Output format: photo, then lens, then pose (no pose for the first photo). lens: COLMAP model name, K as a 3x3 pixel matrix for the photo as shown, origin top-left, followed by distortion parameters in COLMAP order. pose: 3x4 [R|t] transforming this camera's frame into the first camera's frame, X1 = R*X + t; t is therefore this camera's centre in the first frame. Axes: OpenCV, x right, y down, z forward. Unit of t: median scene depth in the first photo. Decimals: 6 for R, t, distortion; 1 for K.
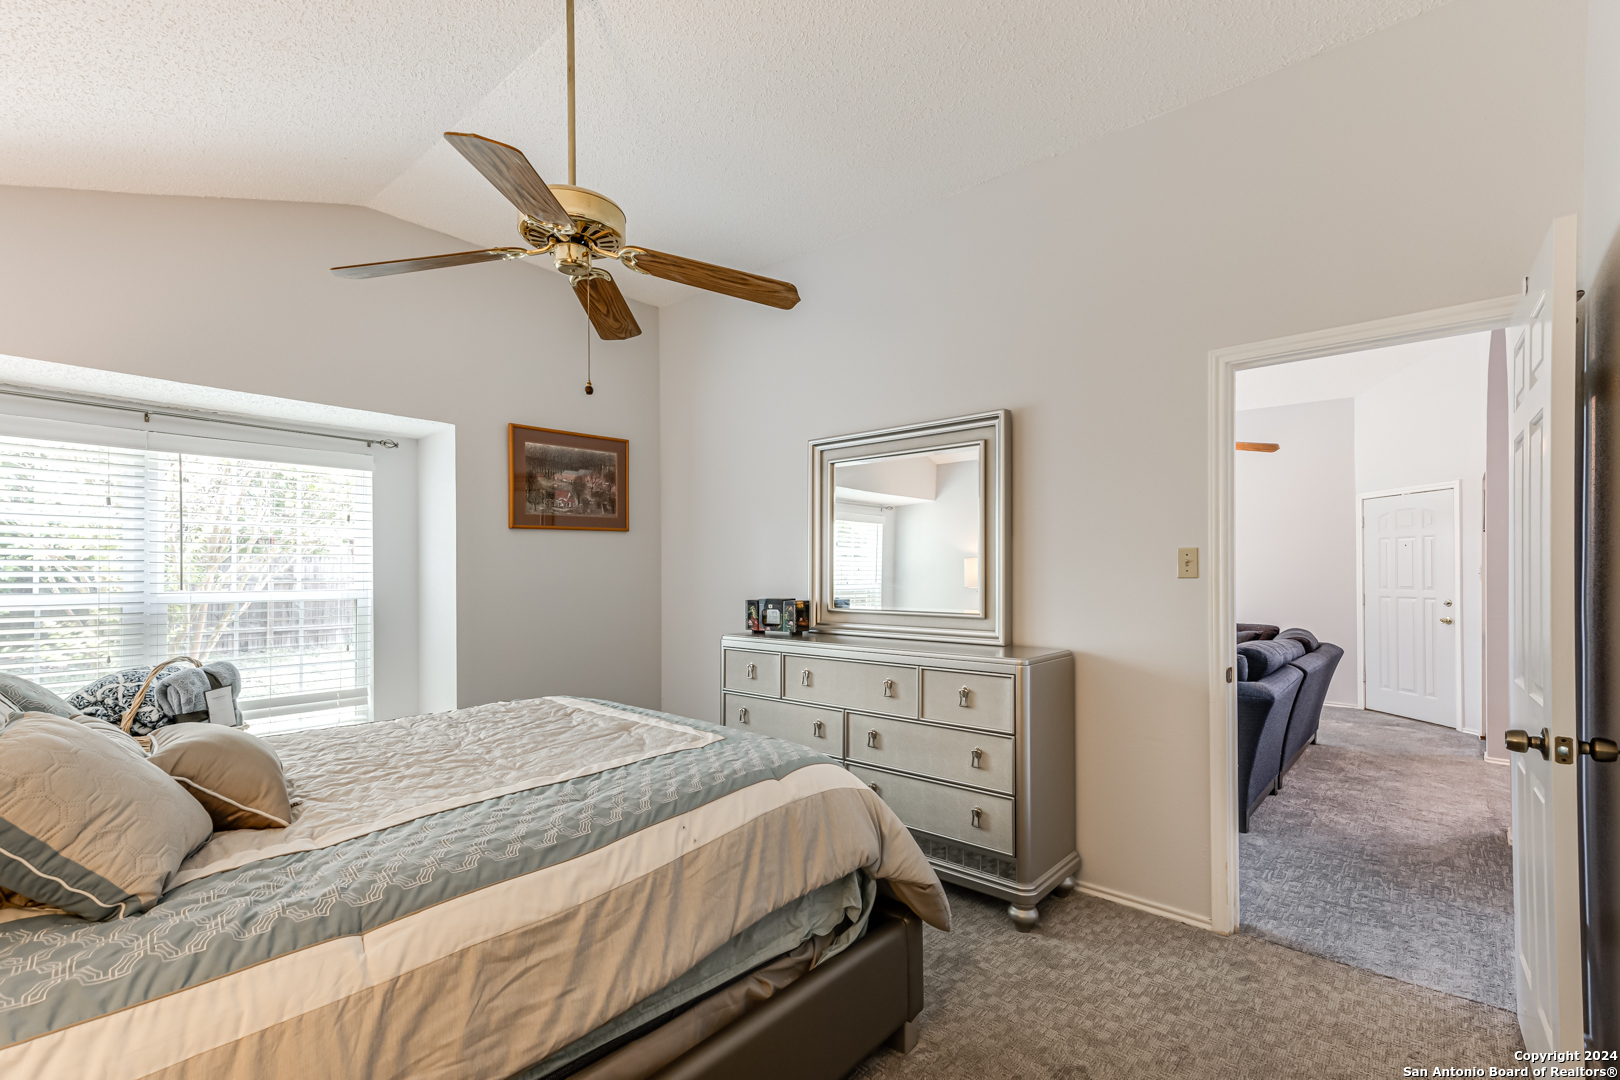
lens RADIAL K [[724.7, 0, 804.6], [0, 724.7, 571.1], [0, 0, 1]] dist [0.025096, -0.000515]
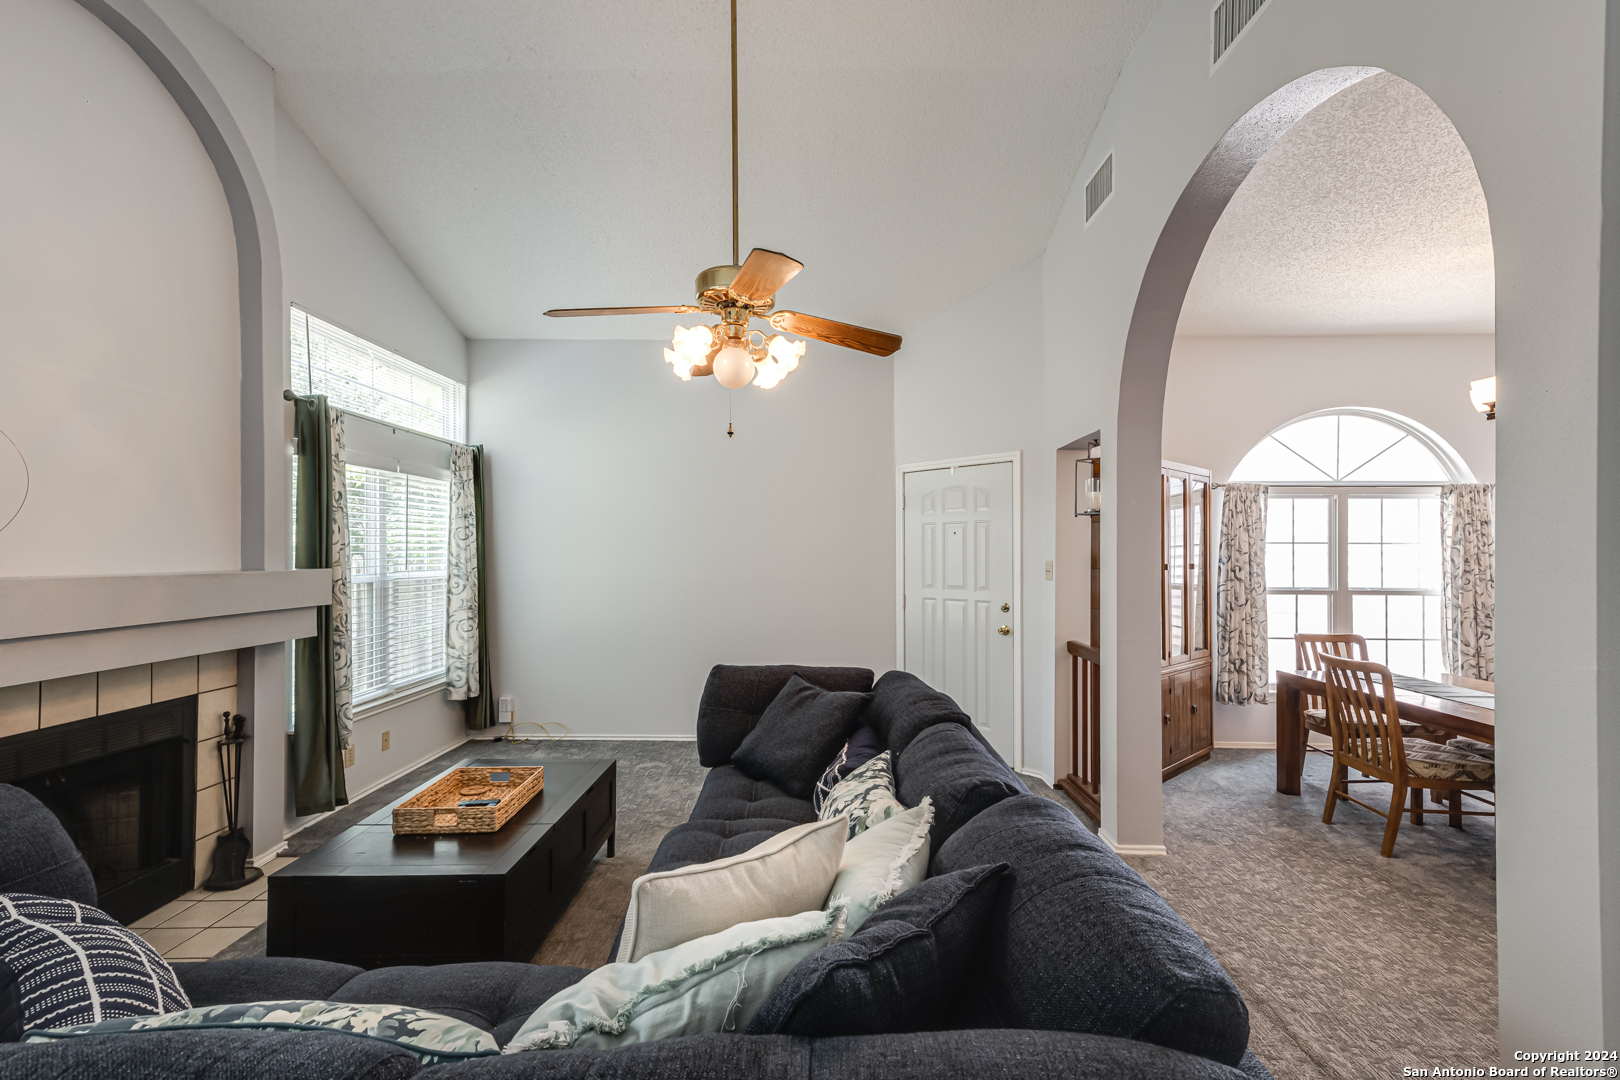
lens RADIAL K [[724.7, 0, 805.2], [0, 724.7, 549.2], [0, 0, 1]] dist [0.025096, -0.000515]
pose [[0.772470, 0.005755, 0.635026, 0.221609], [-0.006781, 0.999977, -0.000814, -0.017046], [-0.635015, -0.003678, 0.772491, 0.546194]]
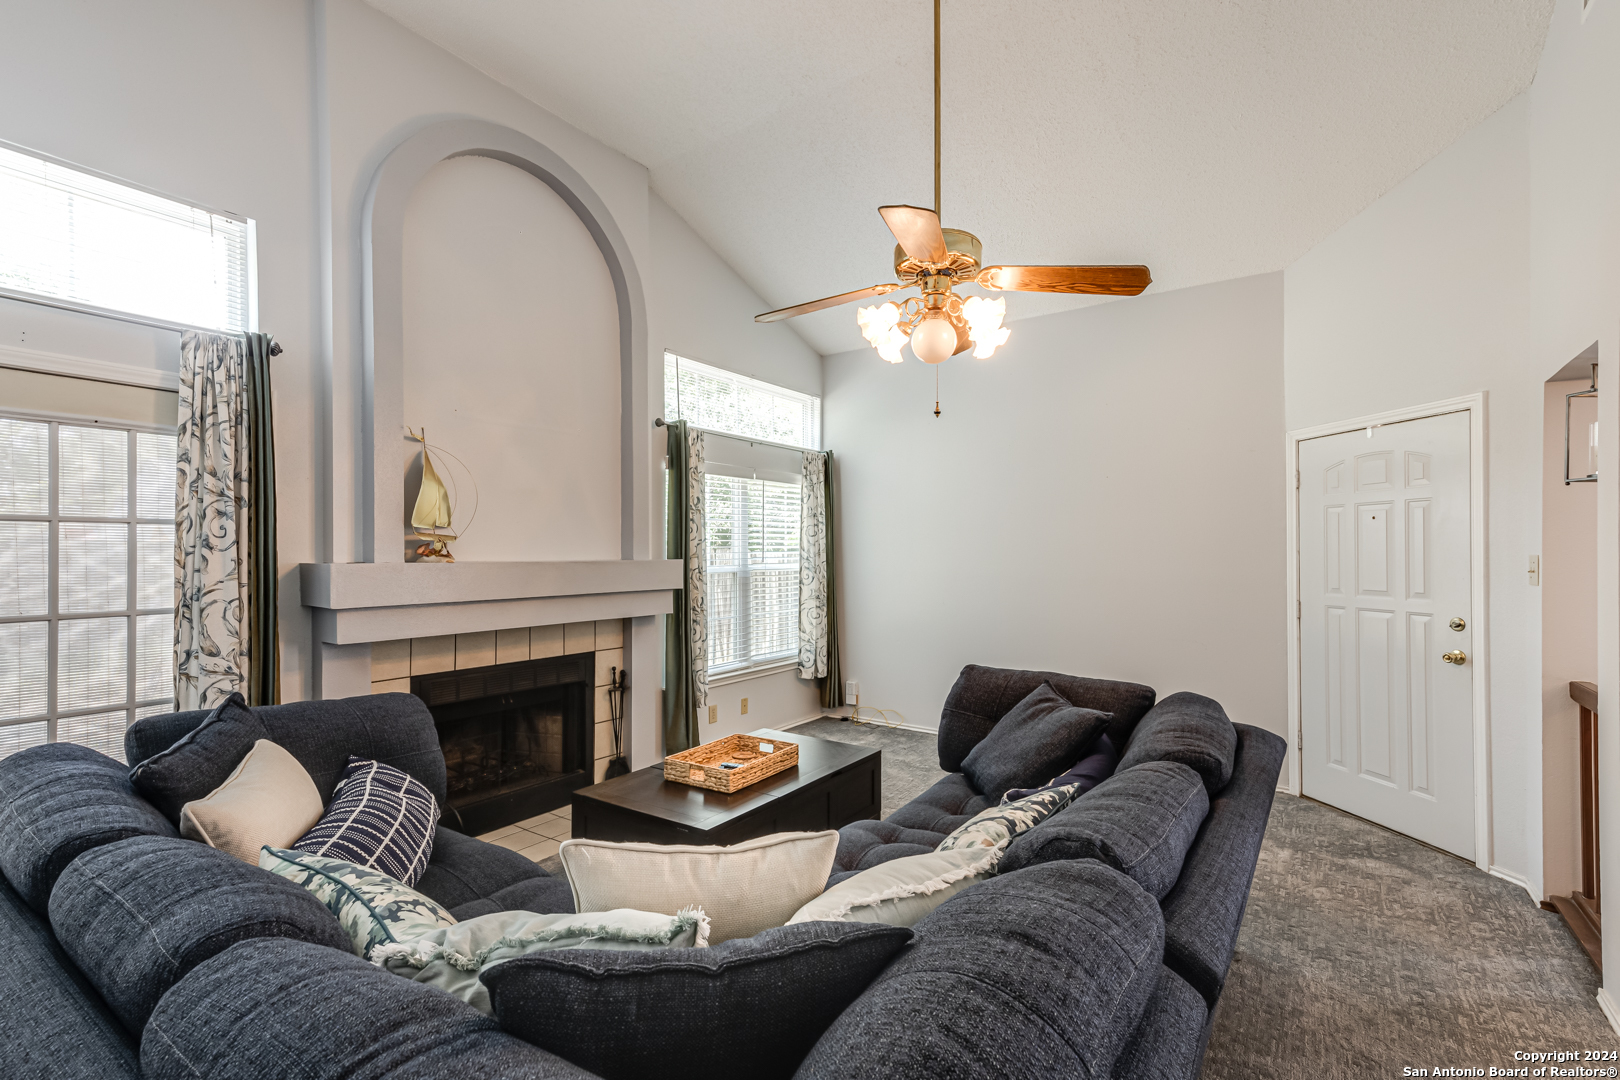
lens RADIAL K [[724.7, 0, 802.0], [0, 724.7, 547.5], [0, 0, 1]] dist [0.025096, -0.000515]
pose [[0.995583, 0.002738, 0.093845, 0.351603], [-0.002764, 0.999996, 0.000140, -0.011373], [-0.093845, -0.000399, 0.995587, 0.516376]]
